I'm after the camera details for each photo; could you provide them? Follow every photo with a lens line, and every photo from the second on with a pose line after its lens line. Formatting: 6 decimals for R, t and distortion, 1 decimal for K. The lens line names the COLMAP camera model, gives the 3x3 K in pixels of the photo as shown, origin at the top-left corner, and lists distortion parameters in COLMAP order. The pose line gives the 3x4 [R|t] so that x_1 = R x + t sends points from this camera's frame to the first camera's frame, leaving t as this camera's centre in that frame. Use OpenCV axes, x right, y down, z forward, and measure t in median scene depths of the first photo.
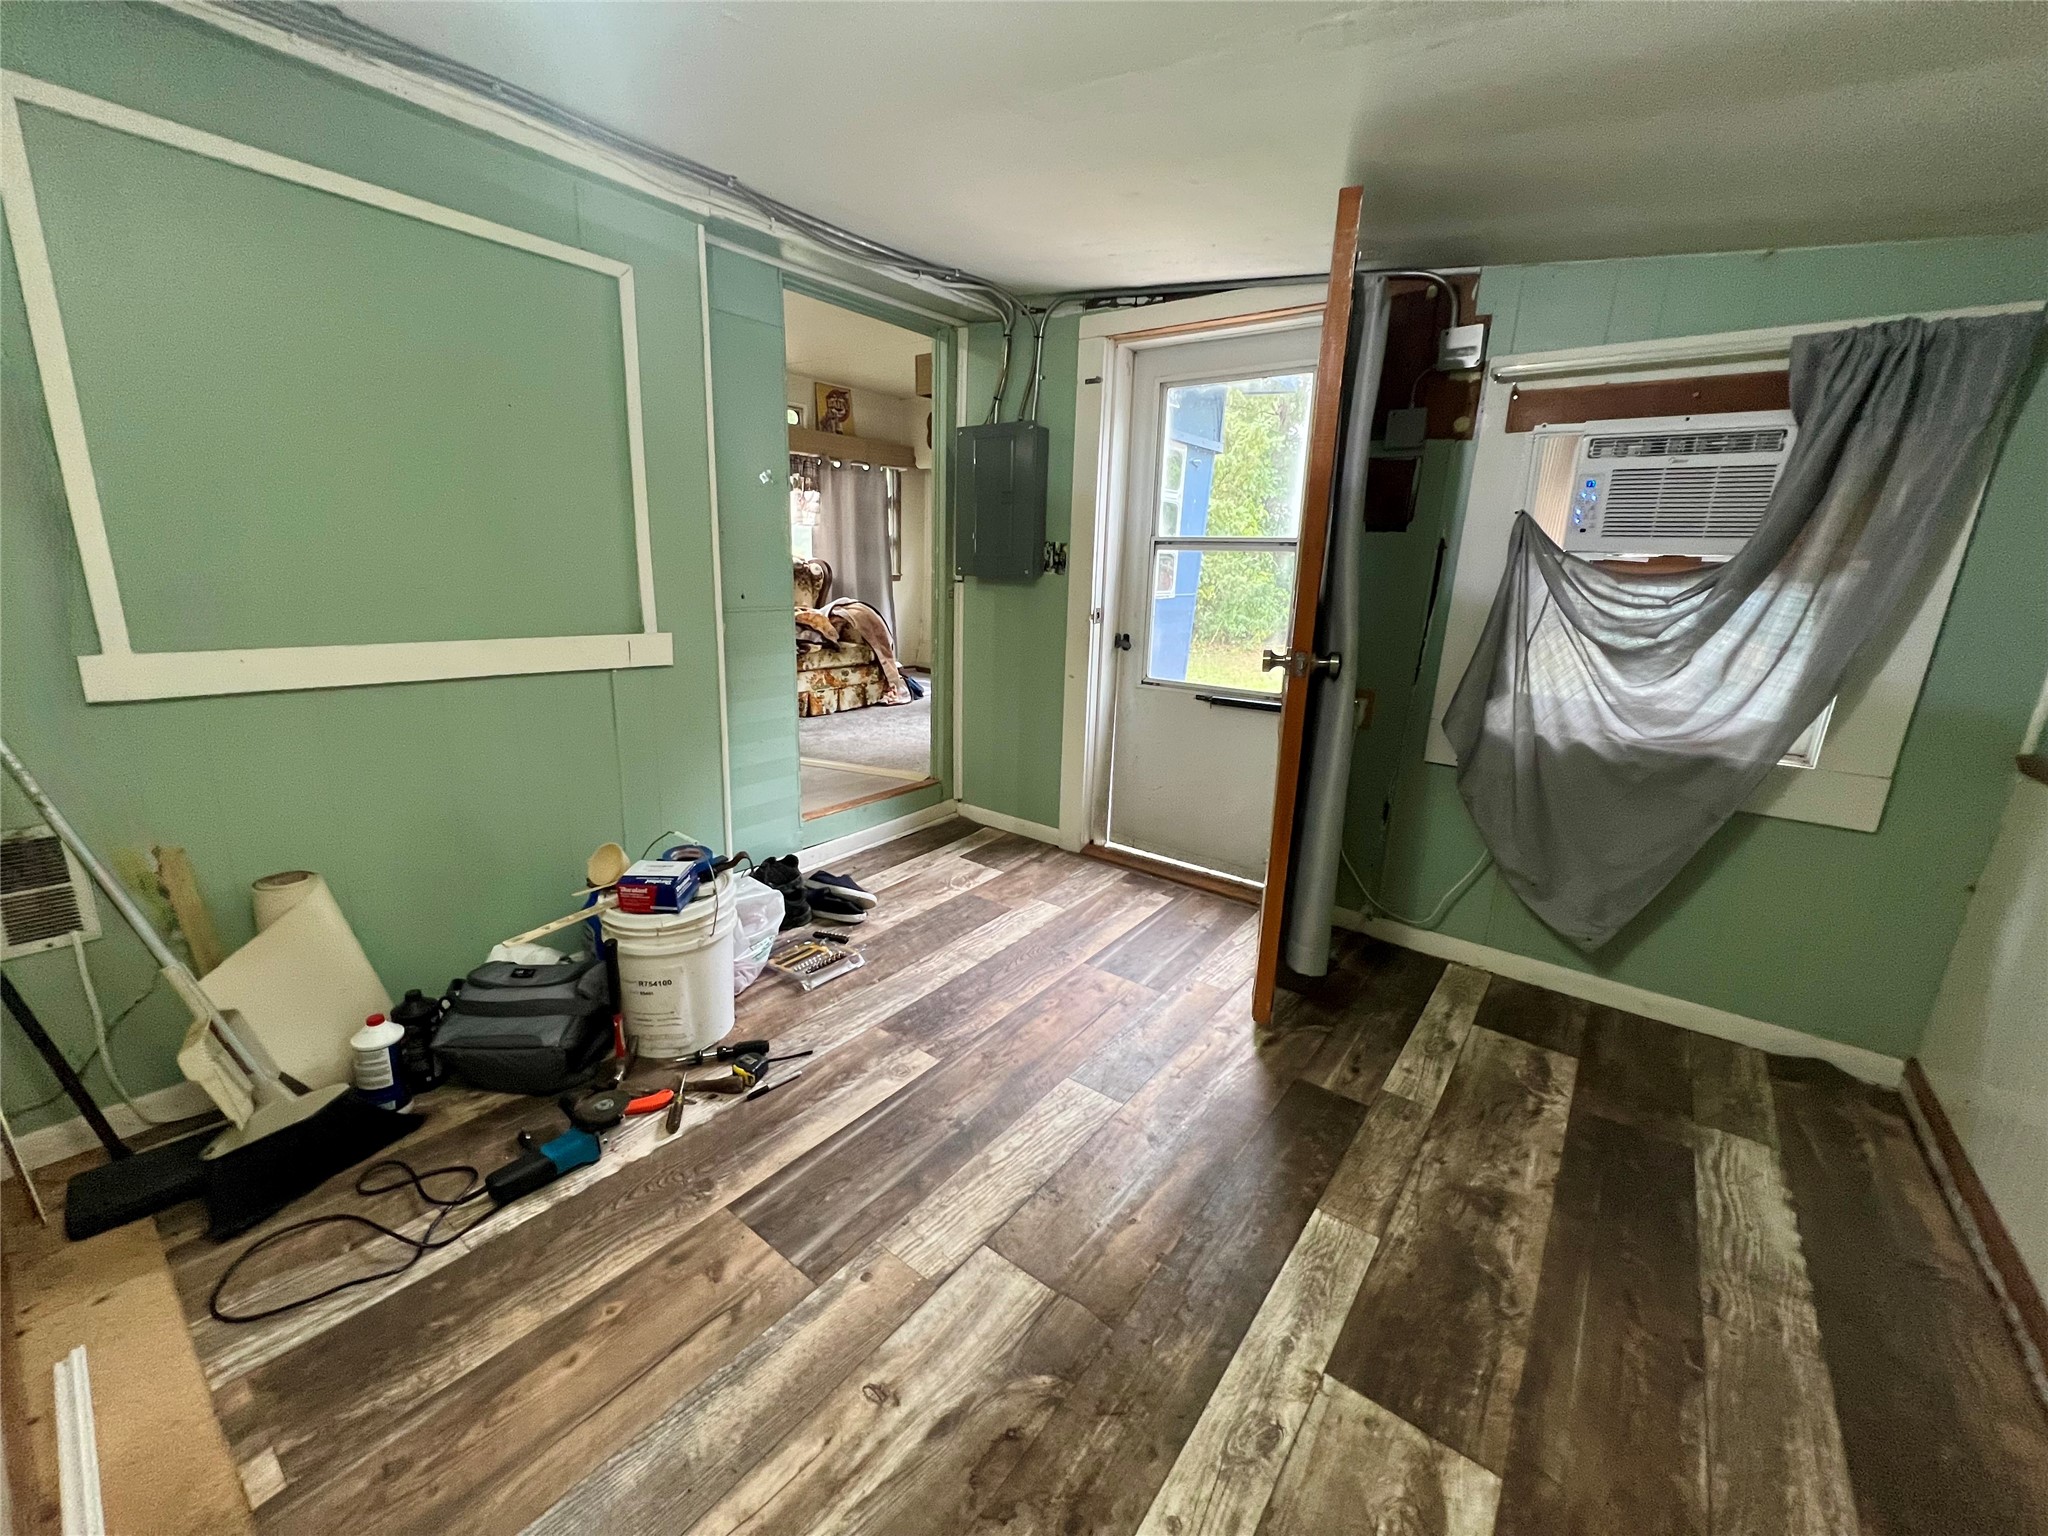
lens RADIAL K [[813.8, 0, 1016.6], [0, 813.8, 756.8], [0, 0, 1]] dist [-0.001507, -0.000013]
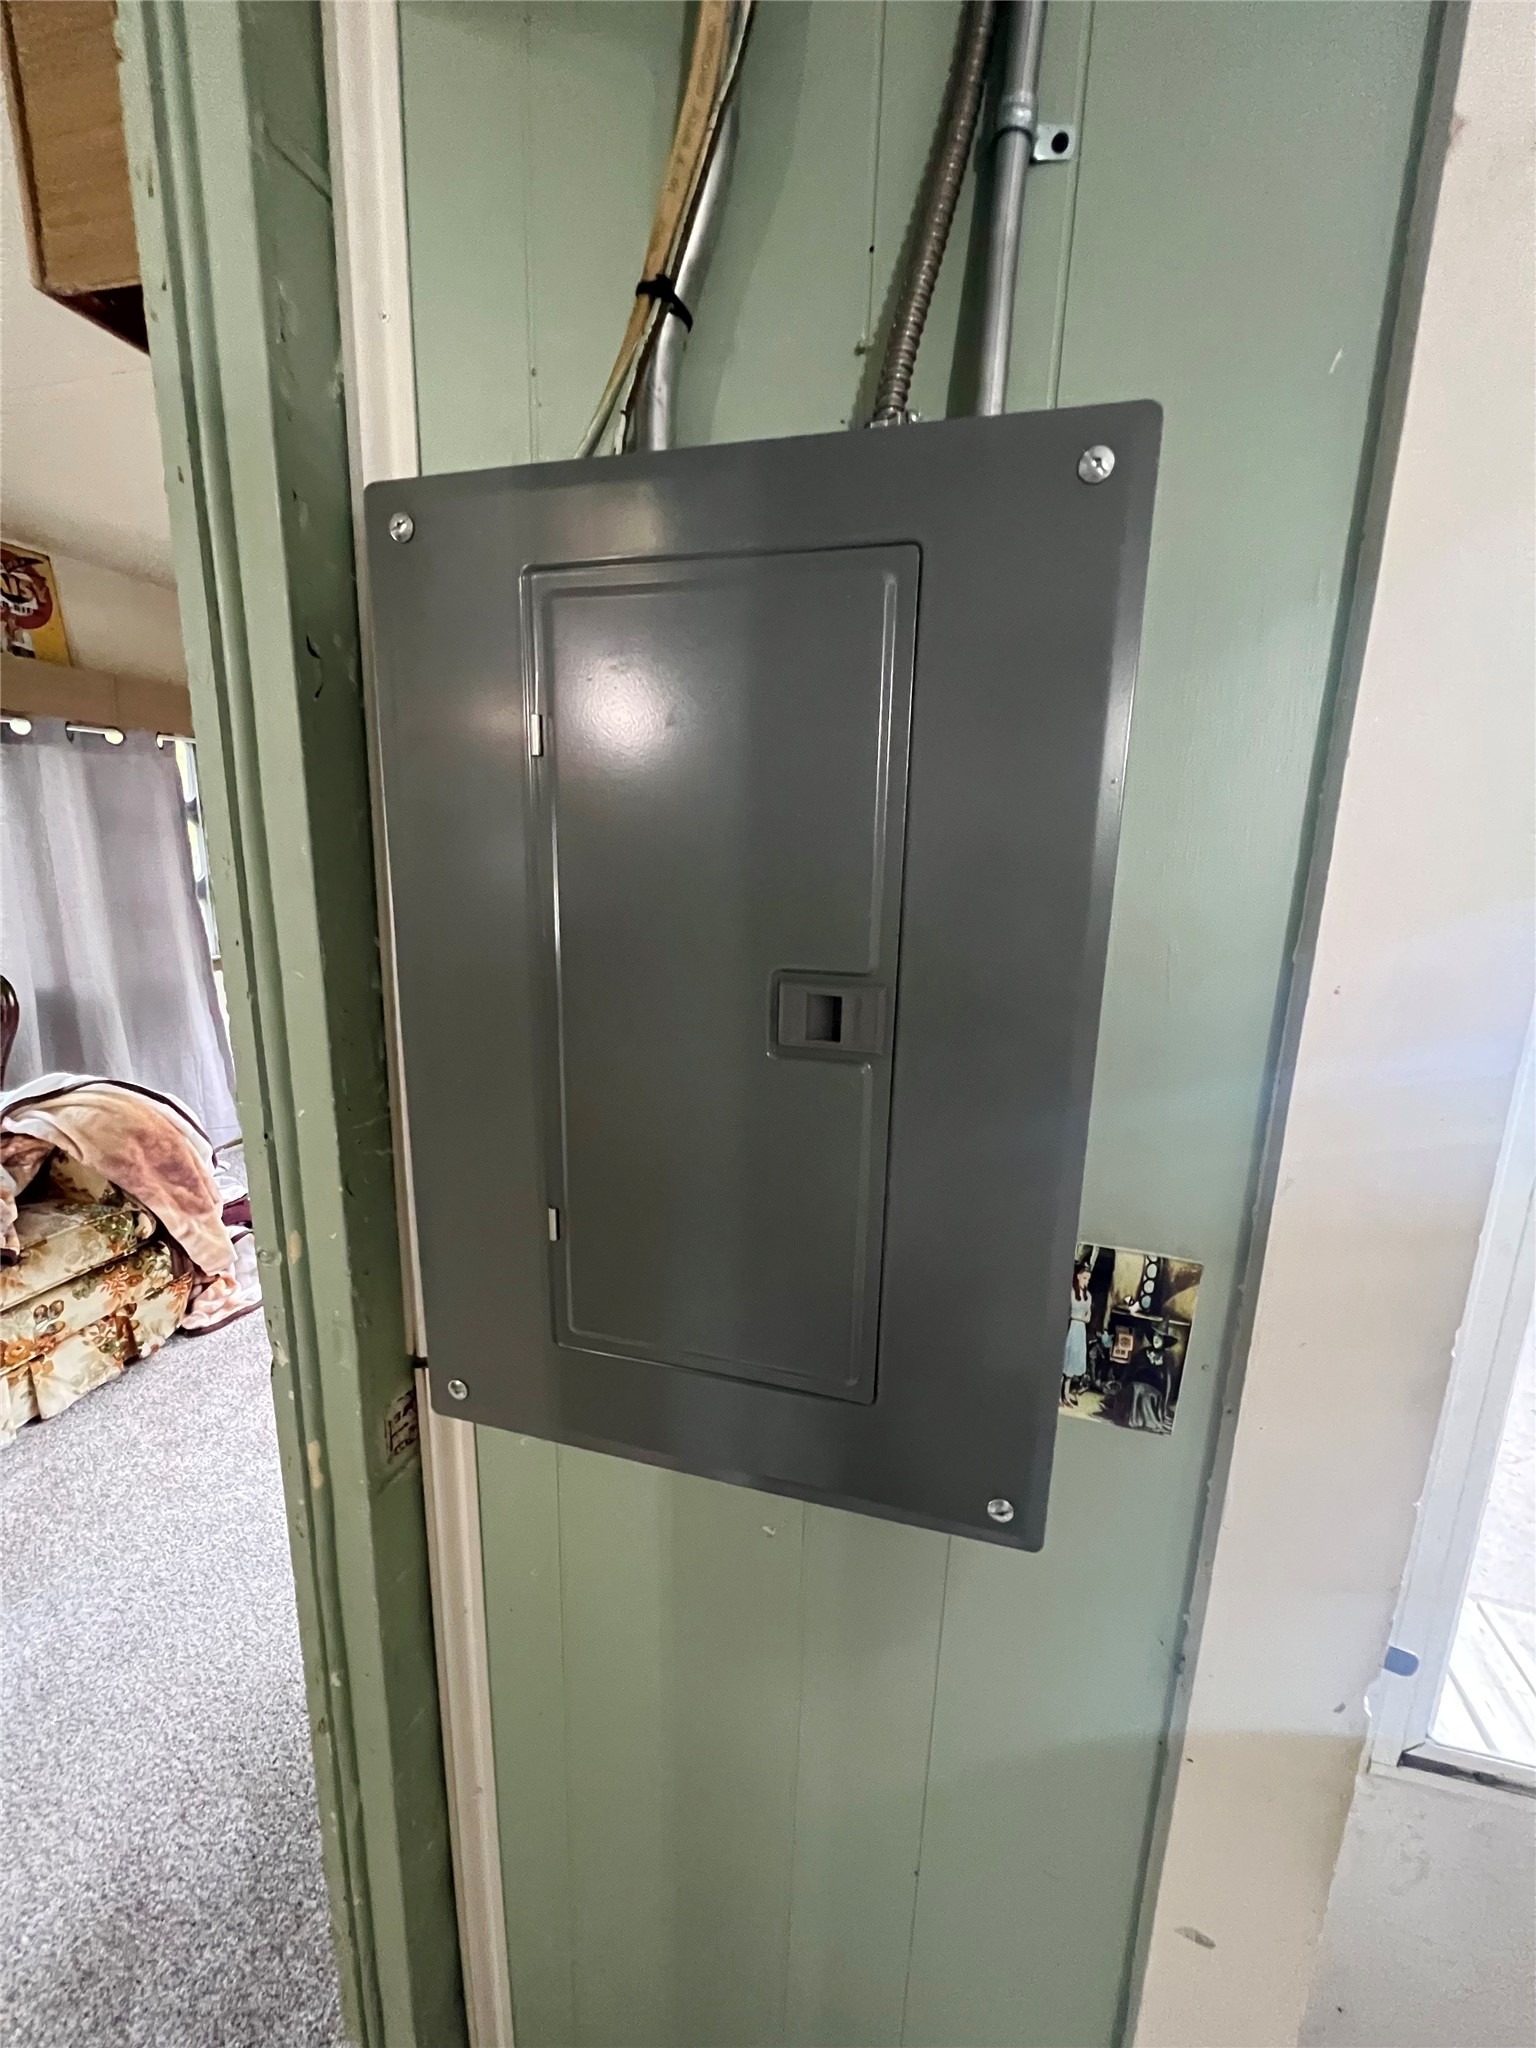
lens RADIAL K [[813.8, 0, 768.0], [0, 813.8, 1024.0], [0, 0, 1]] dist [-0.001507, -0.000013]
pose [[0.921163, -0.089436, 0.378762, -0.044355], [0.096291, 0.995353, 0.000848, -0.194591], [-0.377077, 0.035690, 0.925494, 0.540406]]
